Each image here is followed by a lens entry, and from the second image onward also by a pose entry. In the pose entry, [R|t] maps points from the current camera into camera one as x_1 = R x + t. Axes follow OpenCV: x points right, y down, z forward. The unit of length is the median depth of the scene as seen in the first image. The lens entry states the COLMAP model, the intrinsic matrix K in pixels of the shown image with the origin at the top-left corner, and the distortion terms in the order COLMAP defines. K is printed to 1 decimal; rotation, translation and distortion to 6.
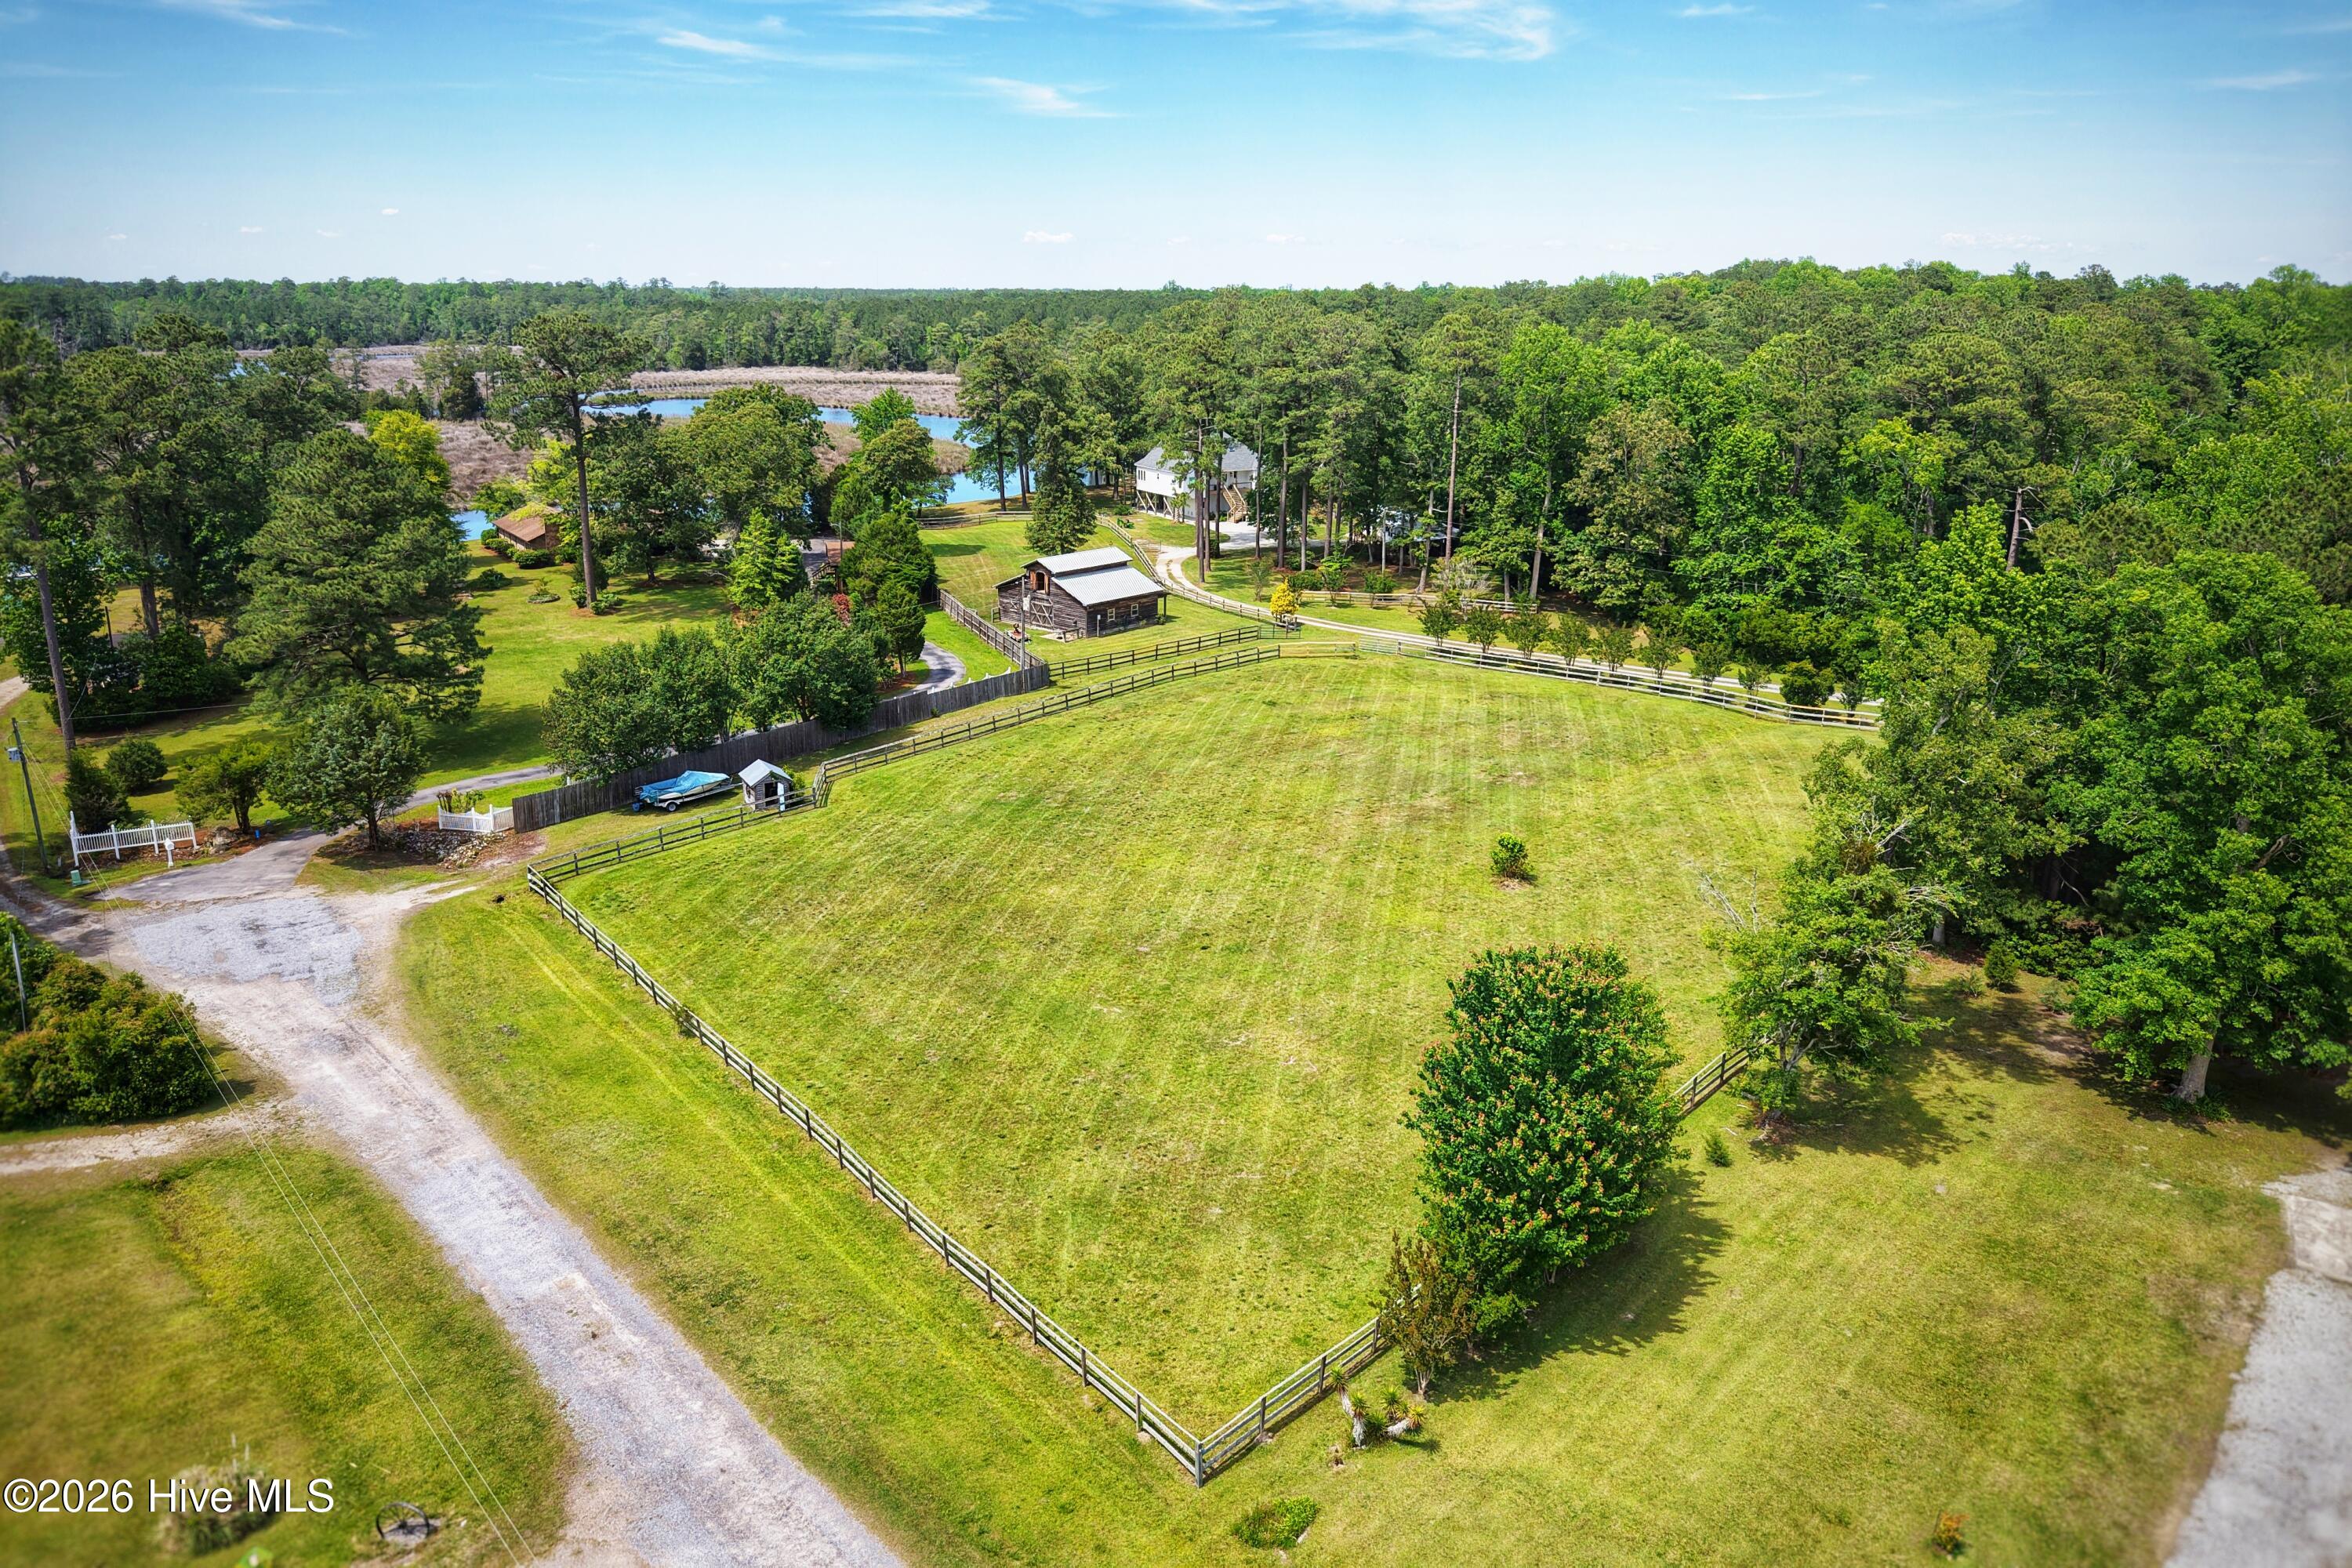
lens RADIAL K [[1614.1, 0, 1180.6], [0, 1614.1, 738.2], [0, 0, 1]] dist [0.064527, -0.114931]
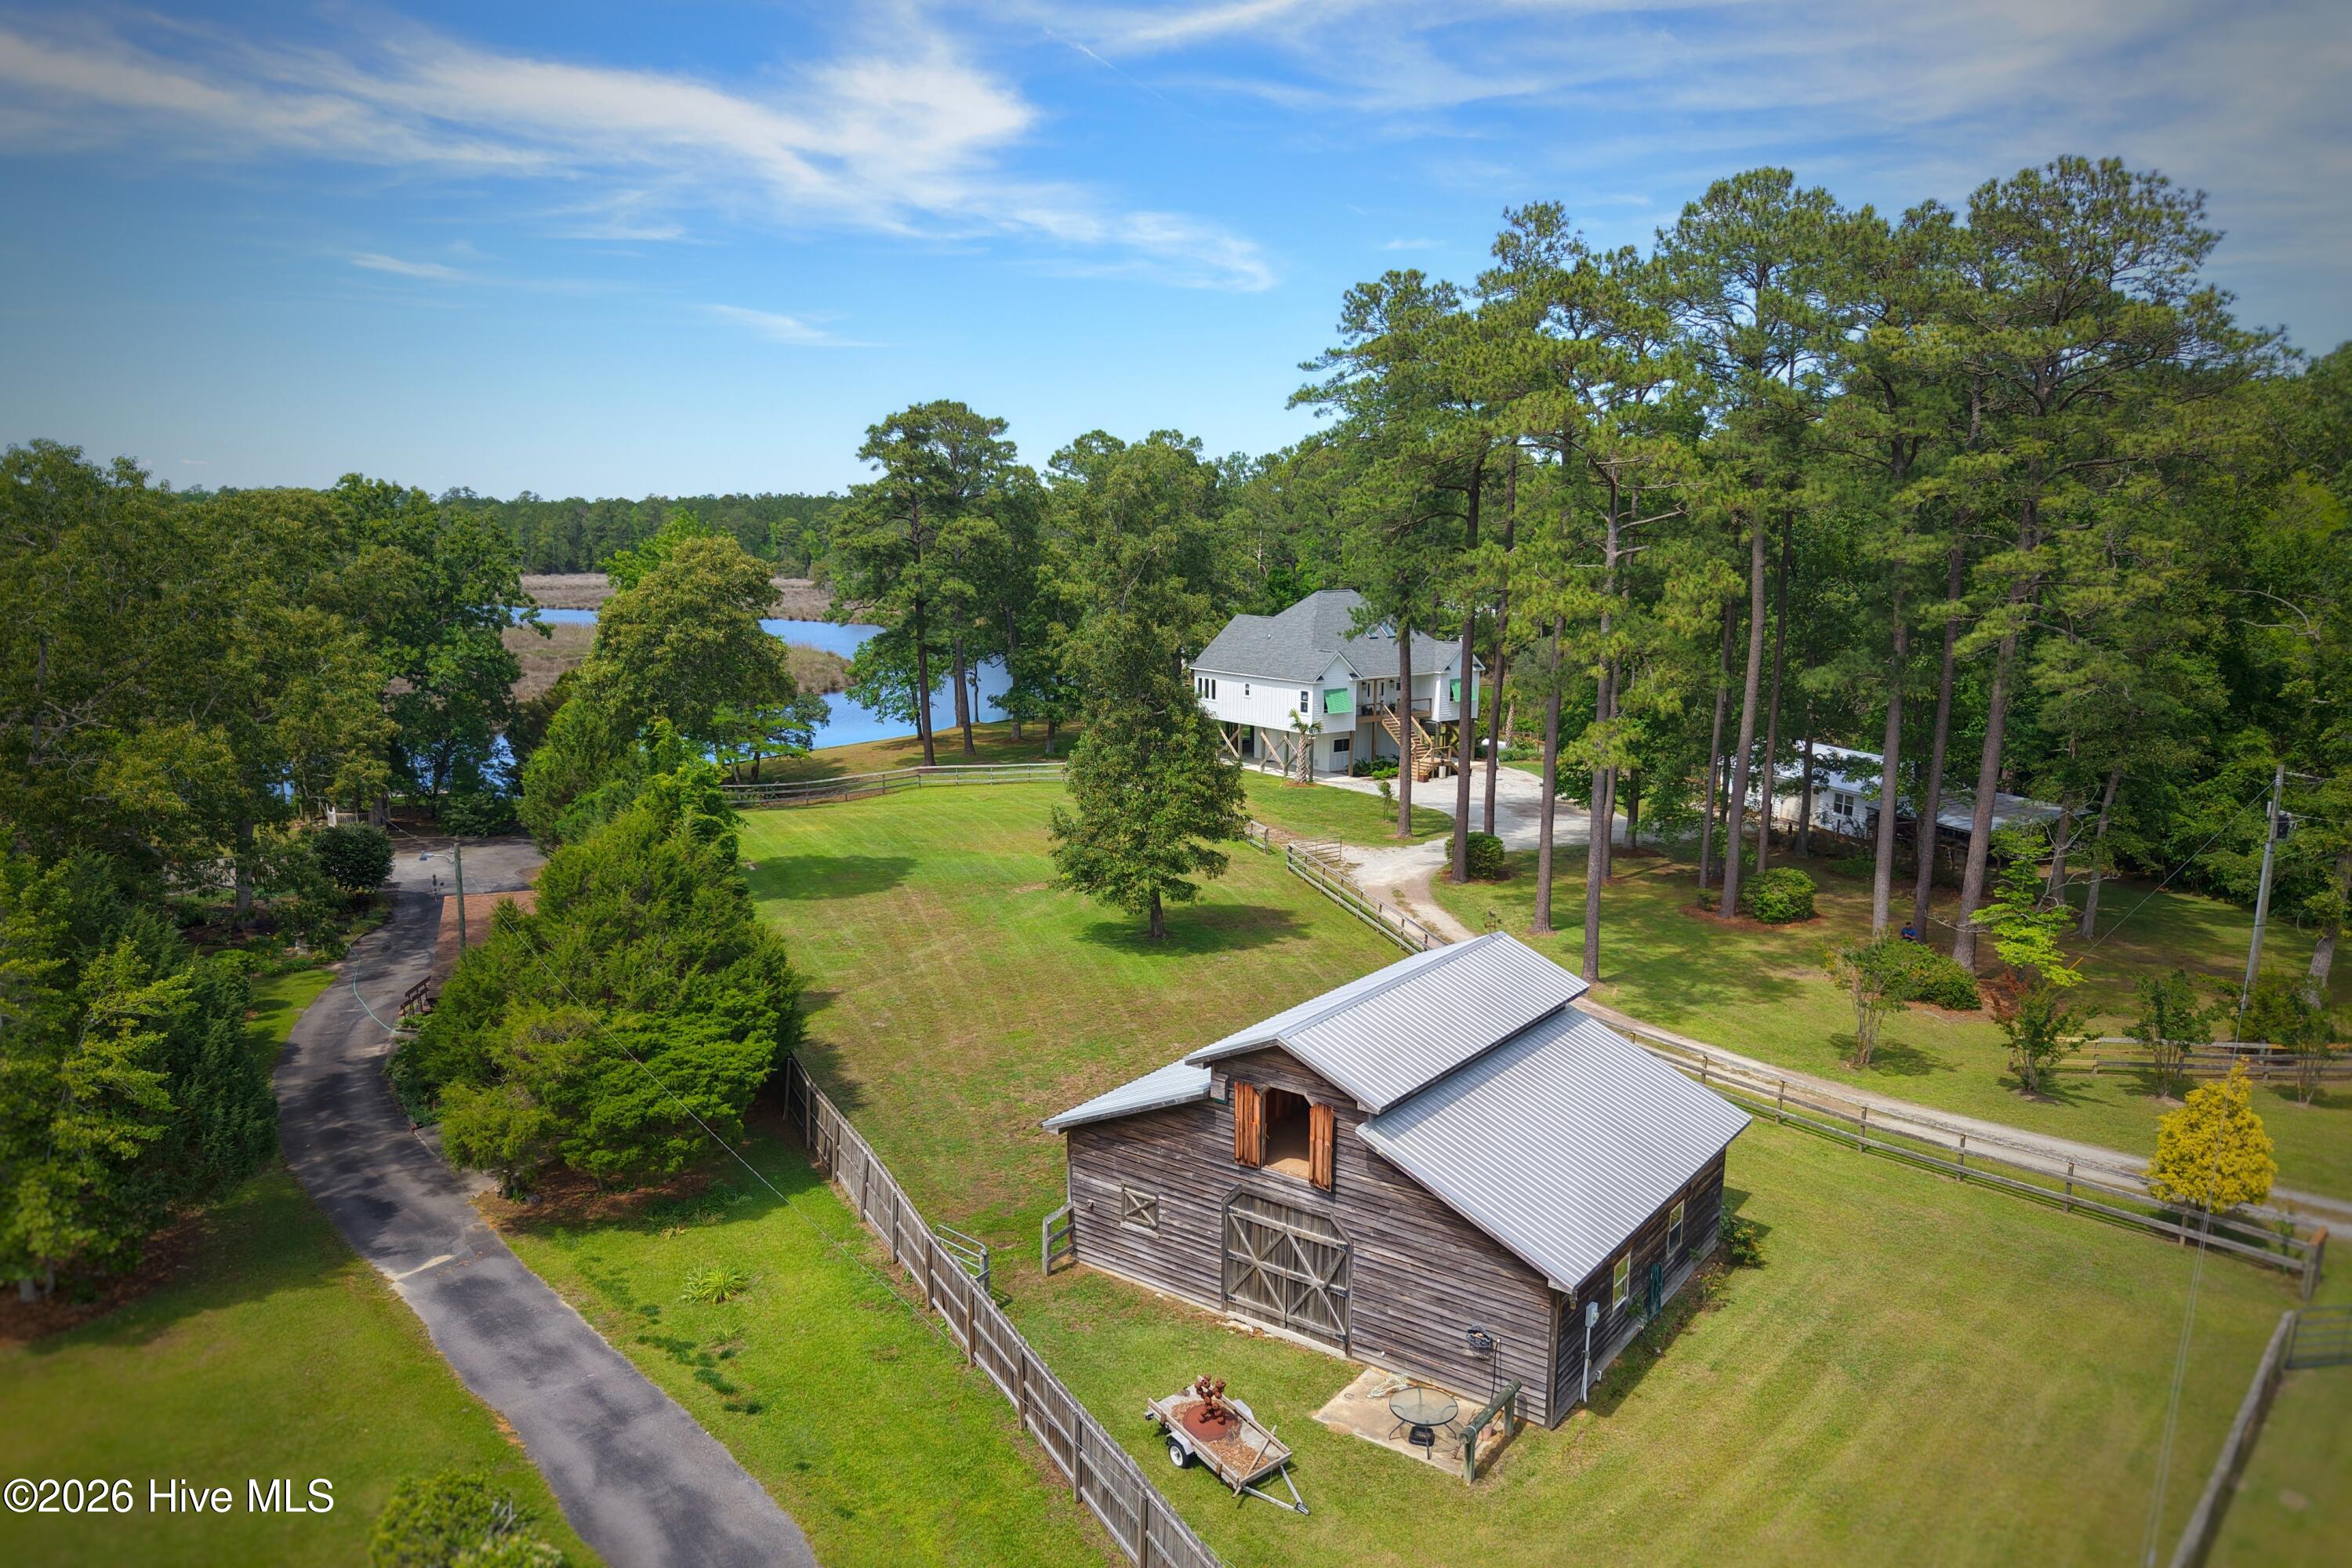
lens RADIAL K [[1623.0, 0, 1176.0], [0, 1623.0, 784.0], [0, 0, 1]] dist [0.065060, -0.122880]
pose [[0.995889, -0.019147, 0.088535, -0.080965], [0.028682, 0.993768, -0.107716, -0.080987], [-0.085921, 0.109812, 0.990232, 0.520018]]
